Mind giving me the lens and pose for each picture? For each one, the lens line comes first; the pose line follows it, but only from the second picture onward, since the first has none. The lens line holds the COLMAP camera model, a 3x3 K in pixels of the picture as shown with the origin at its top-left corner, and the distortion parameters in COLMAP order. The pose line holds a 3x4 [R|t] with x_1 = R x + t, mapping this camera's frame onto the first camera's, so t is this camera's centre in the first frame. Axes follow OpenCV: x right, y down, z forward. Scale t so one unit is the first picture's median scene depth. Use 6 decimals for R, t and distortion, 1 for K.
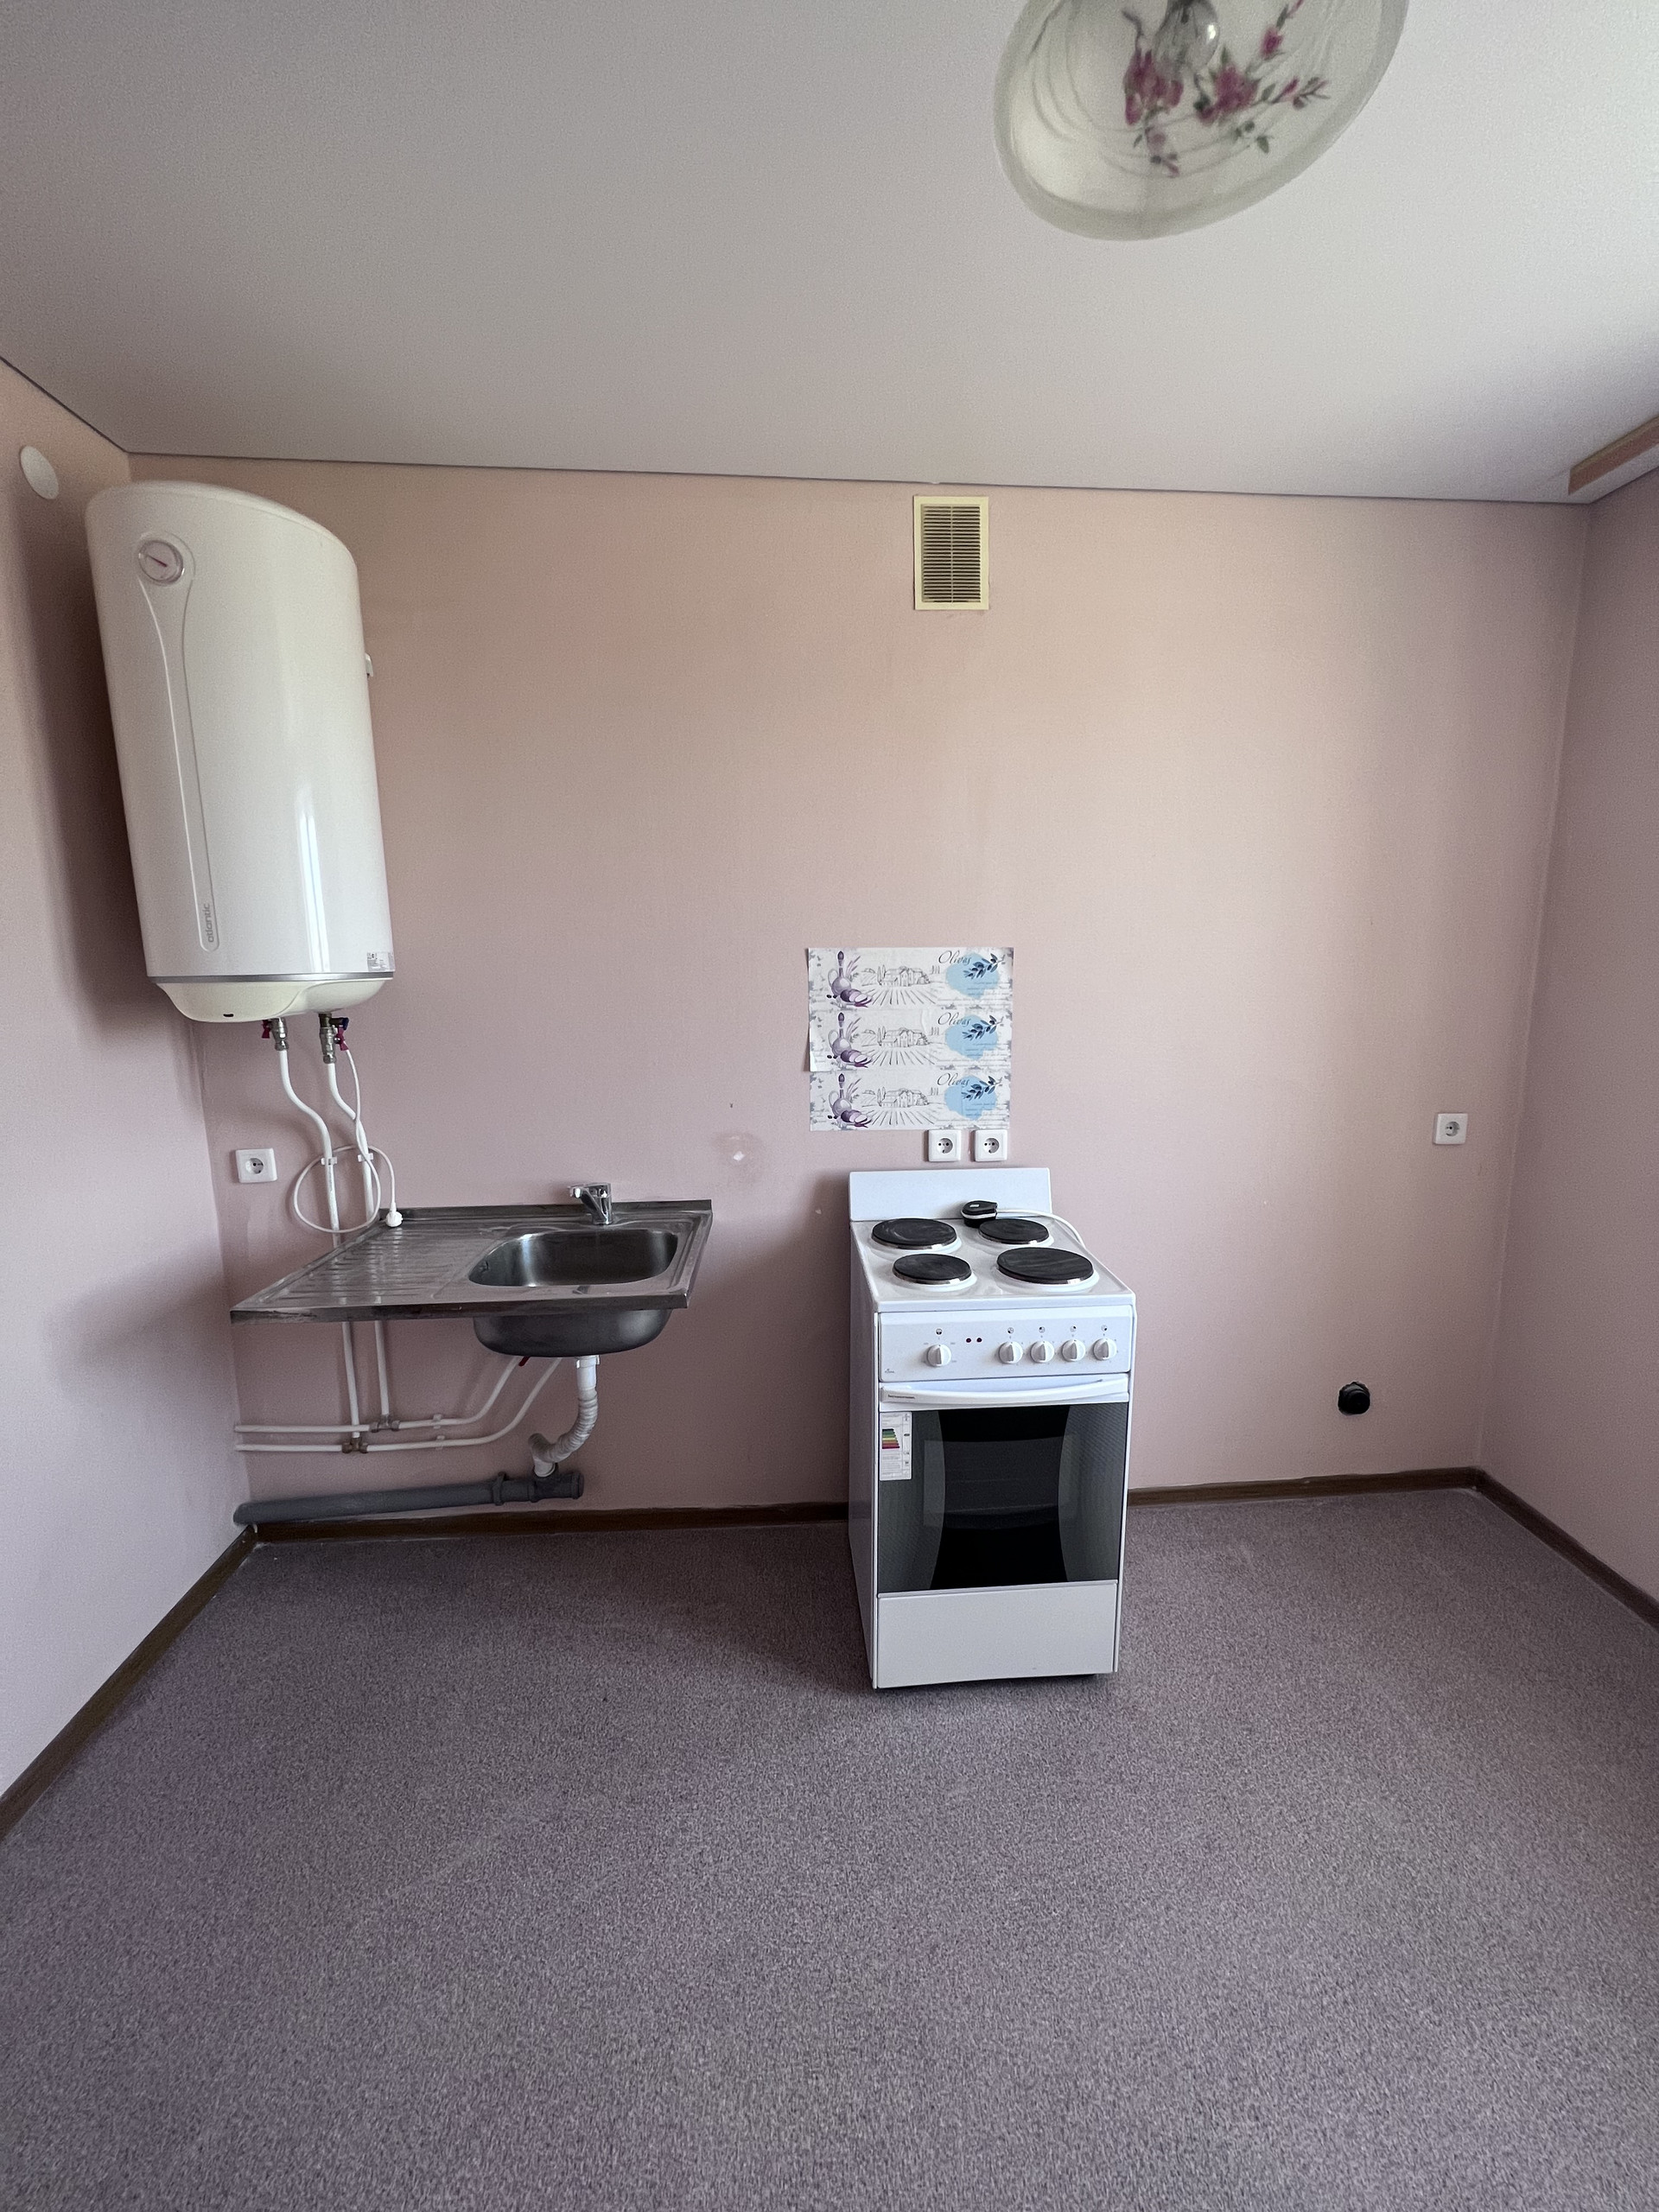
lens RADIAL K [[898.7, 0, 857.5], [0, 898.7, 1109.3], [0, 0, 1]] dist [0.000819, 0.000500]
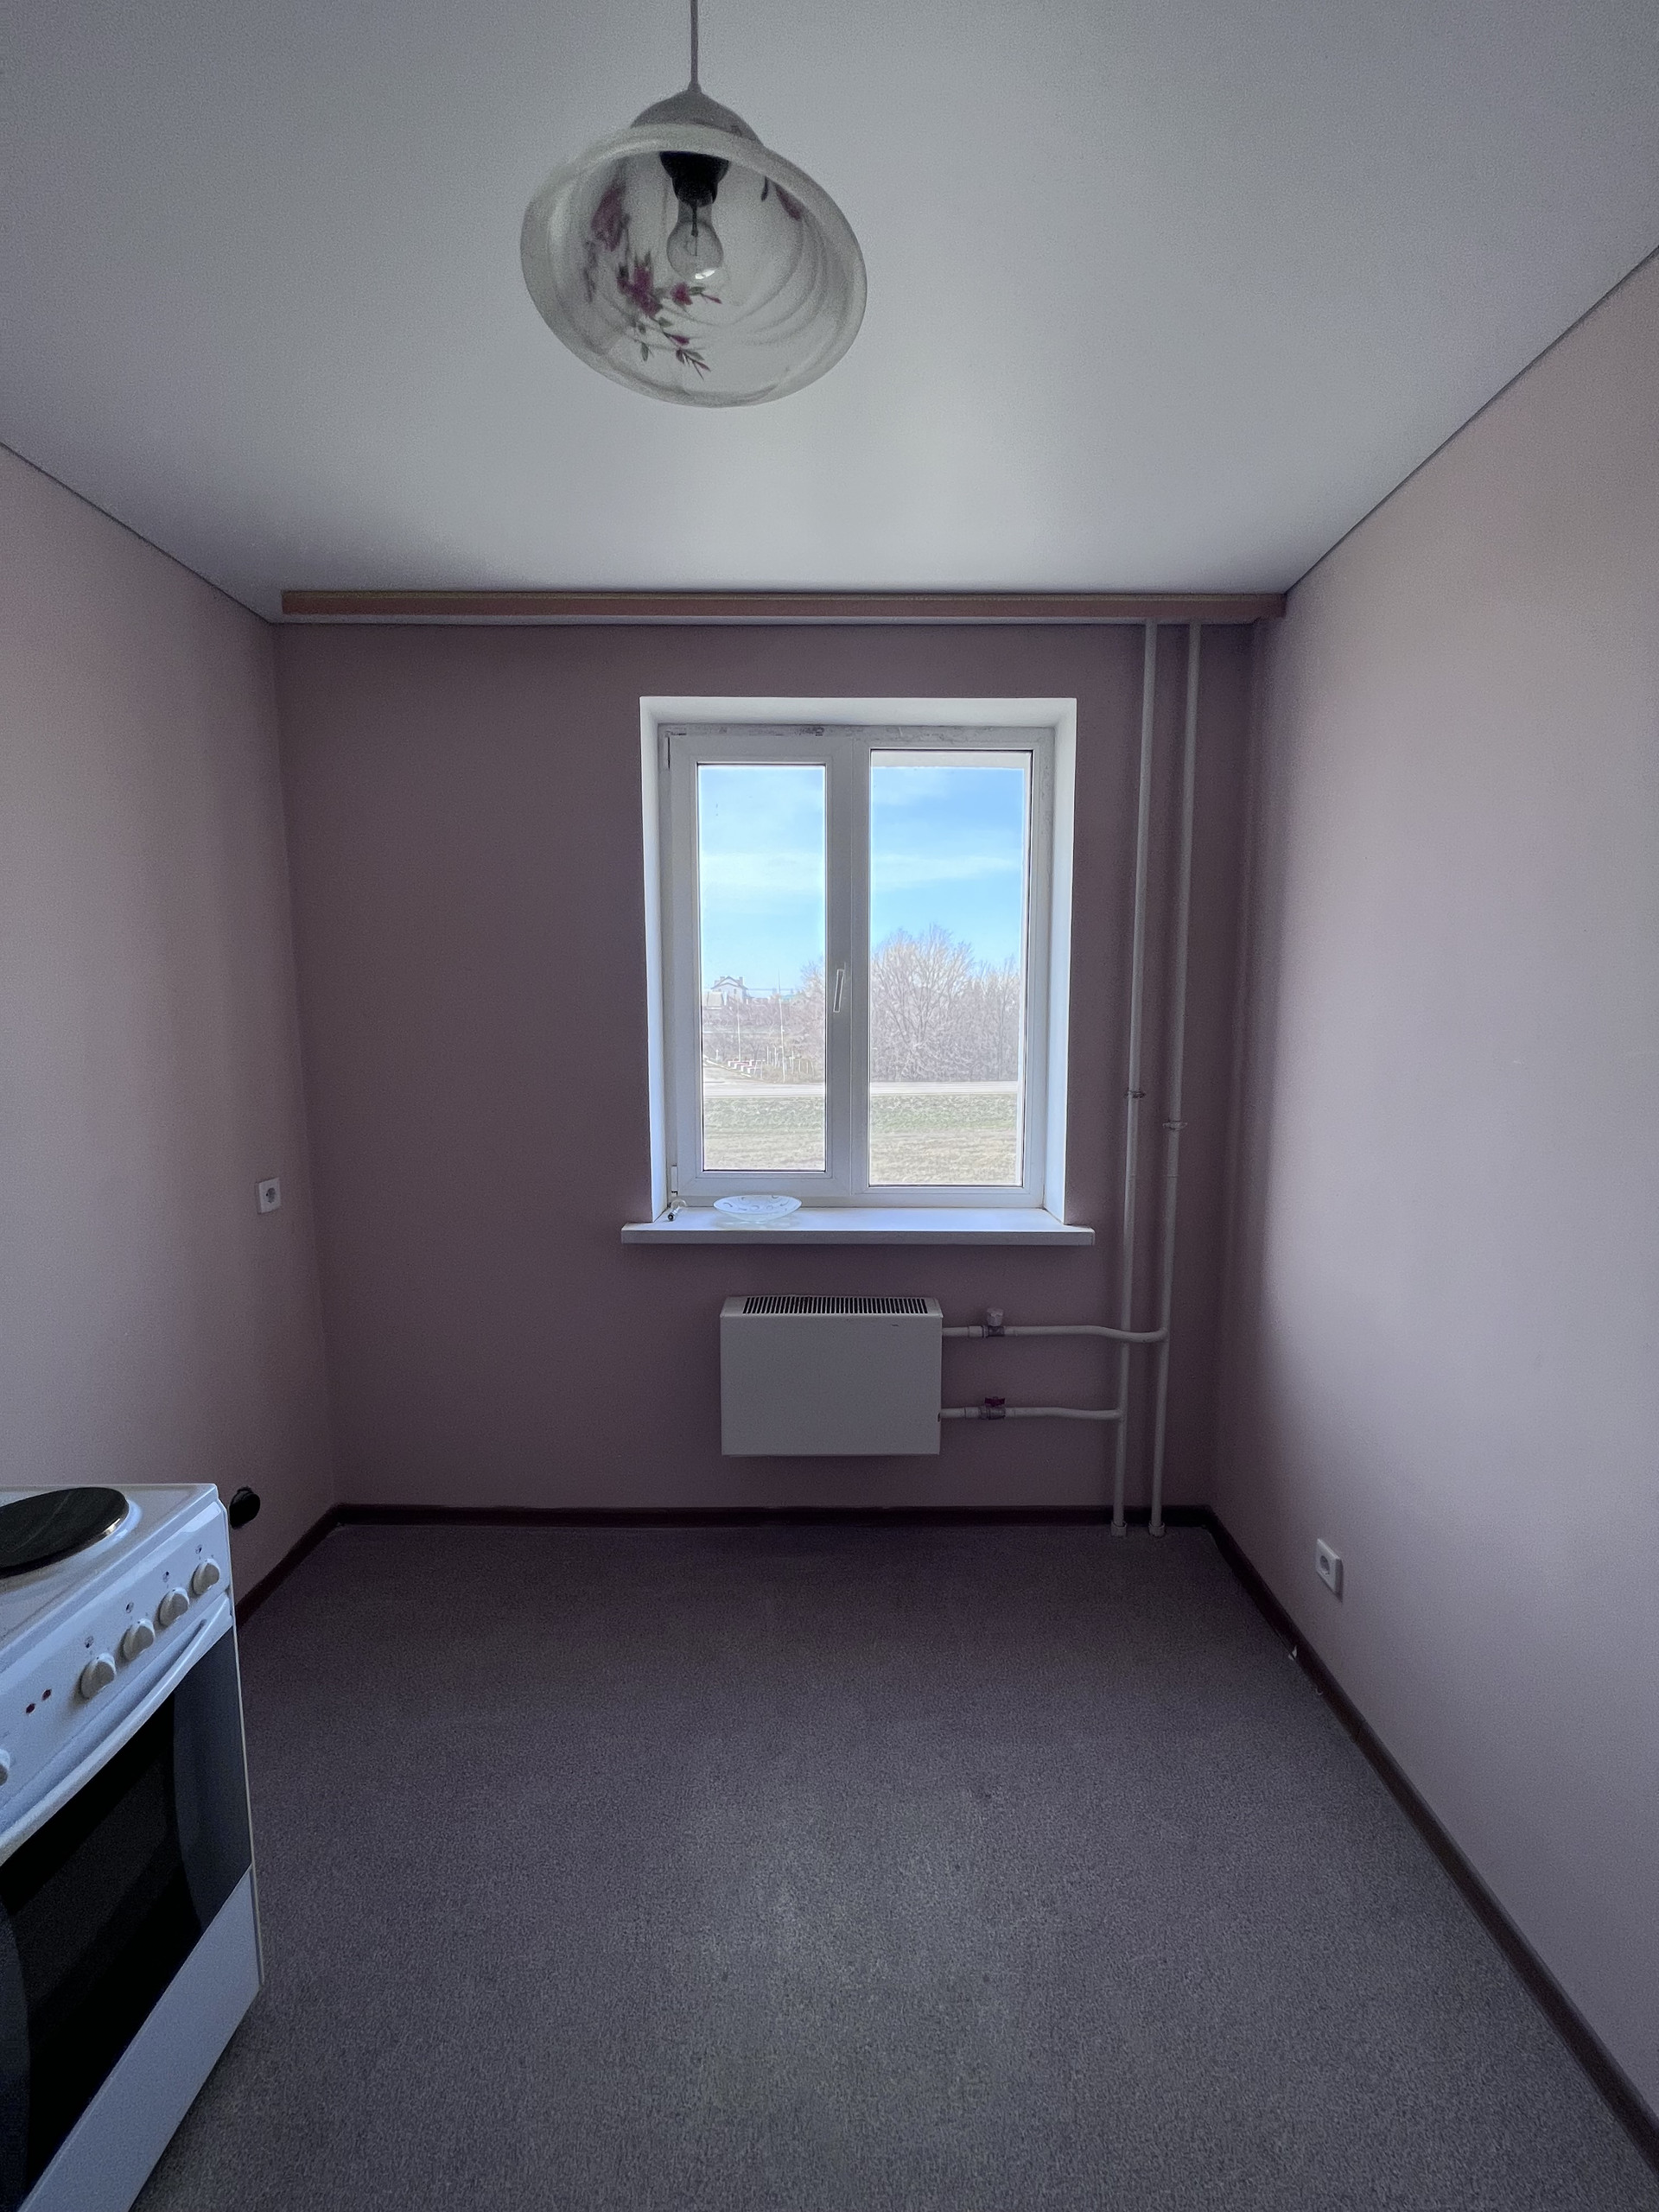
lens RADIAL K [[885.8, 0, 829.5], [0, 885.8, 1106.0], [0, 0, 1]] dist [-0.000972, 0.000088]
pose [[0.079072, -0.111145, 0.990653, -0.351007], [0.171653, 0.980440, 0.096298, -0.087490], [-0.981979, 0.162435, 0.096604, 0.373937]]
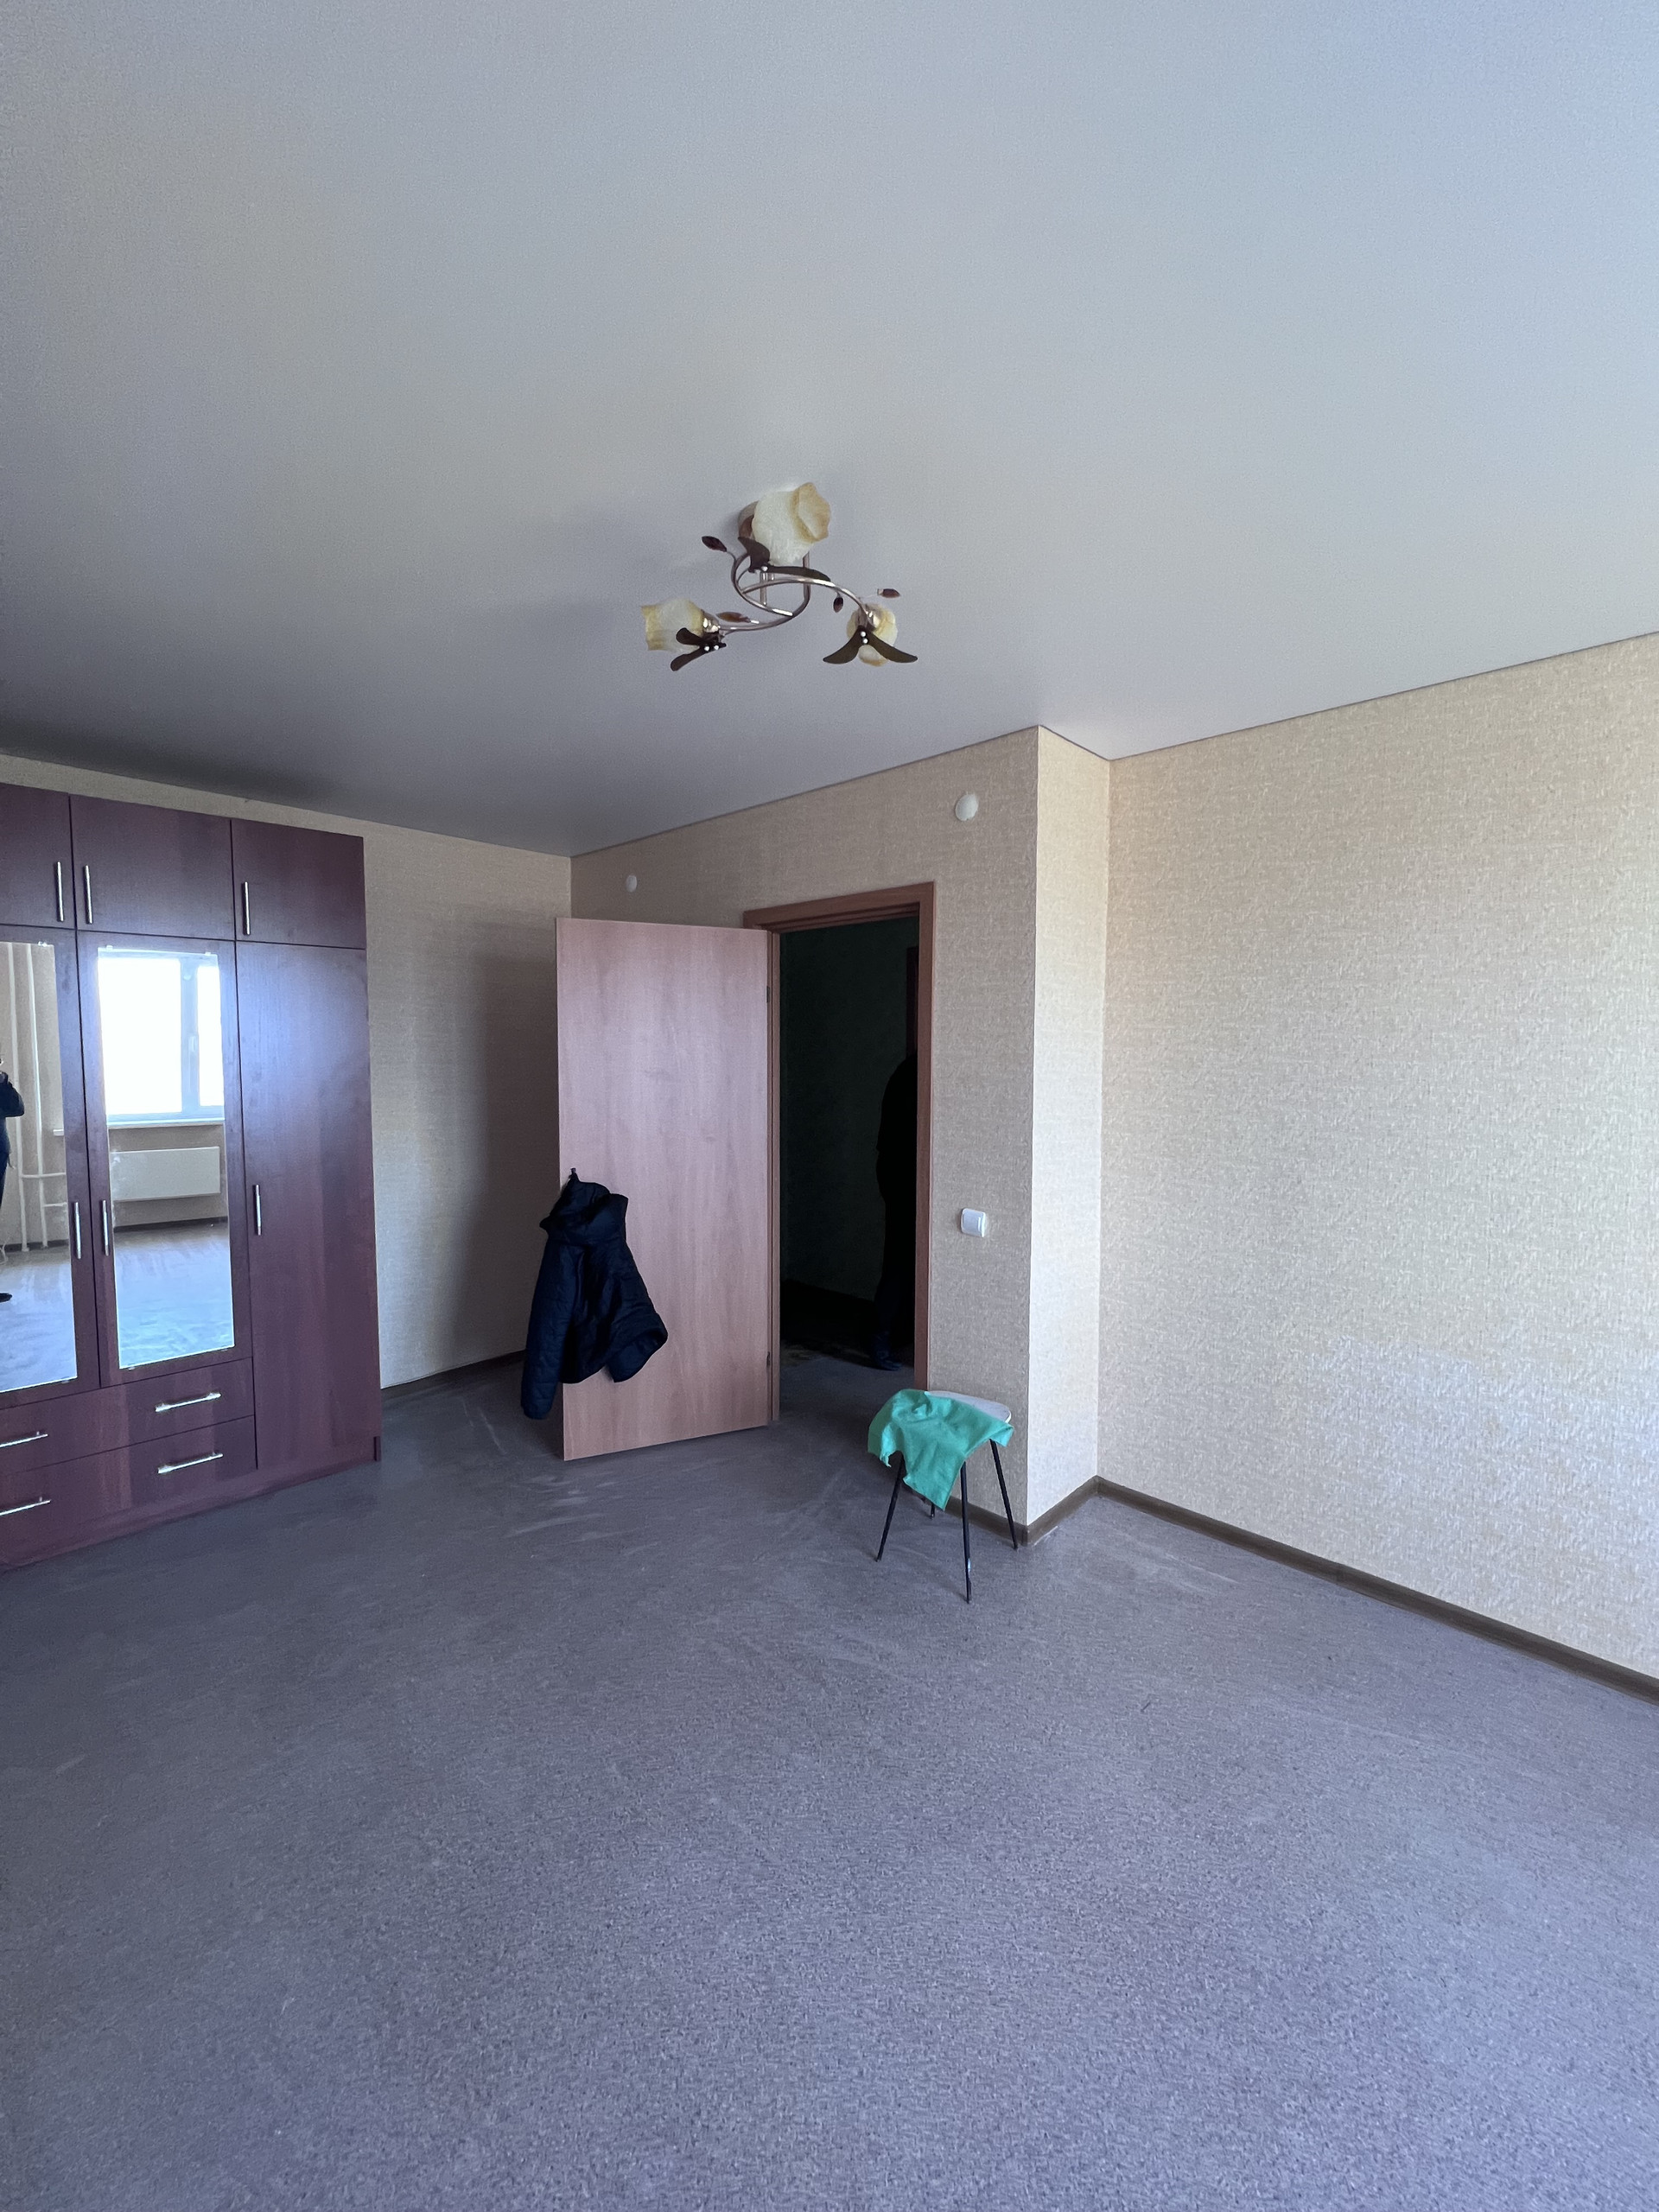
lens RADIAL K [[885.8, 0, 829.5], [0, 885.8, 1106.0], [0, 0, 1]] dist [-0.000972, 0.000088]
pose [[-0.747140, 0.042143, -0.663329, 0.835493], [-0.110987, 0.976066, 0.187022, -0.271525], [0.655334, 0.213352, -0.724581, 1.257719]]
